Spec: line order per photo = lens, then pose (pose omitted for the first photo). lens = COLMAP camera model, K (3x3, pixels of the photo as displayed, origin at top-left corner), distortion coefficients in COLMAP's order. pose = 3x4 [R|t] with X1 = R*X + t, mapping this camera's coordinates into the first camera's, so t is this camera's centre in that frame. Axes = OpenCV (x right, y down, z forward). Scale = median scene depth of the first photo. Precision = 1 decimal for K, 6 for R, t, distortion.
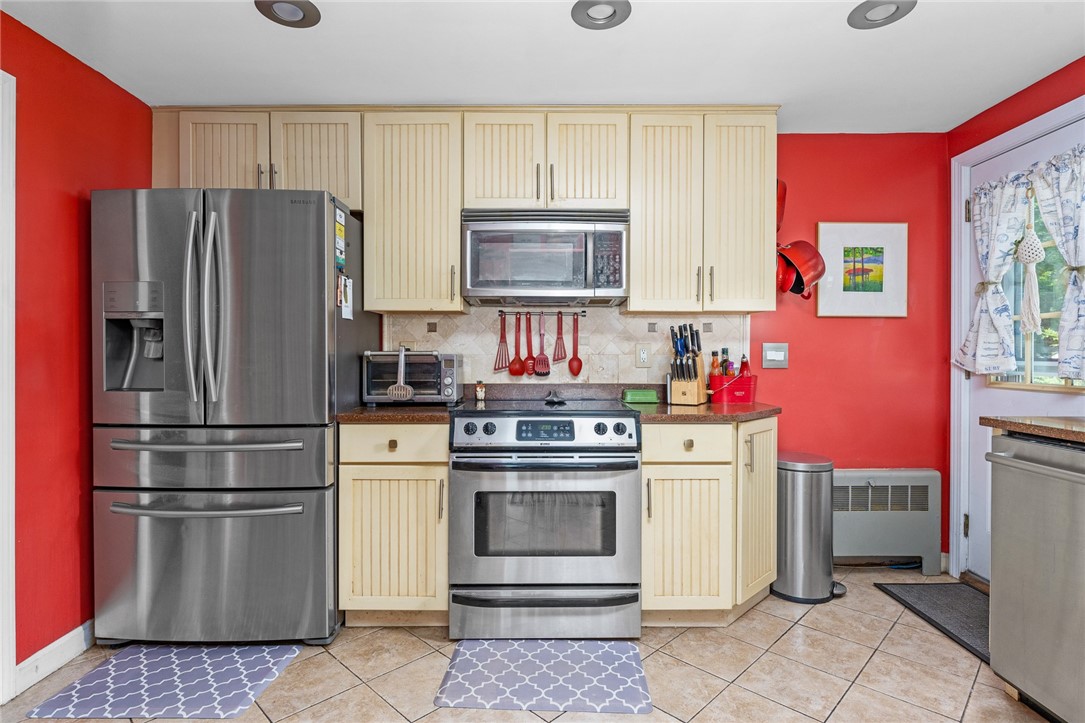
lens RADIAL K [[529.2, 0, 542.6], [0, 529.2, 360.9], [0, 0, 1]] dist [0.004723, 0.000046]
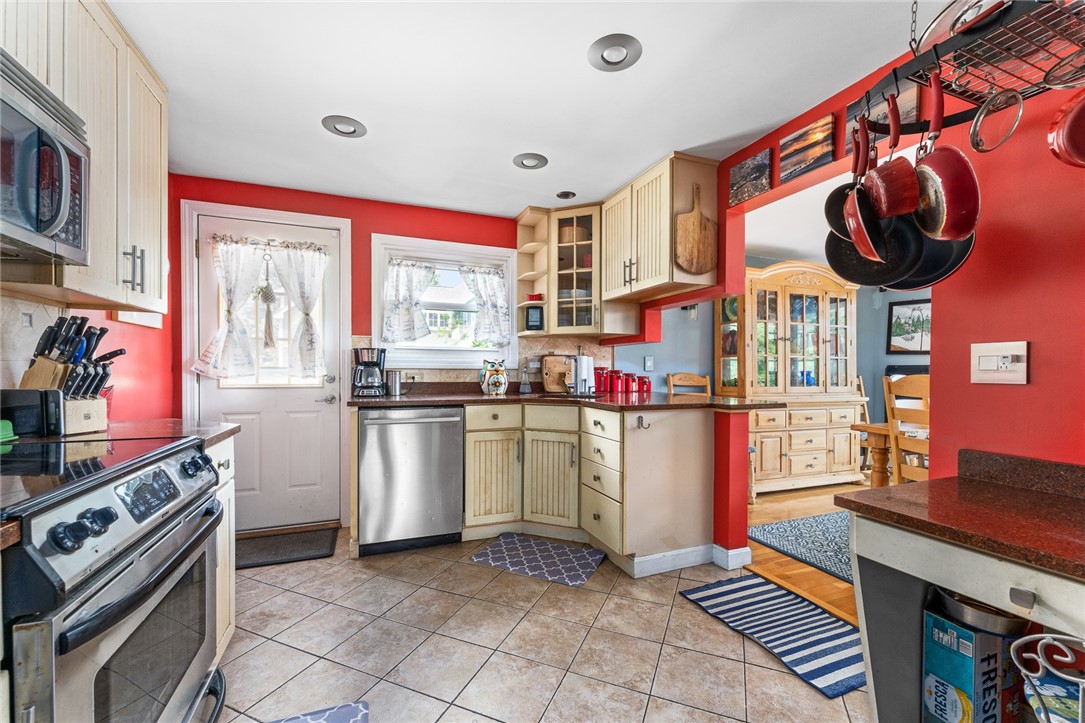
lens RADIAL K [[436.6, 0, 539.3], [0, 436.6, 370.9], [0, 0, 1]] dist [-0.001008, -0.000097]
pose [[-0.364479, -0.006851, 0.931187, -0.472632], [-0.001054, 0.999975, 0.006945, -0.002432], [-0.931211, 0.001550, -0.364477, 0.650487]]
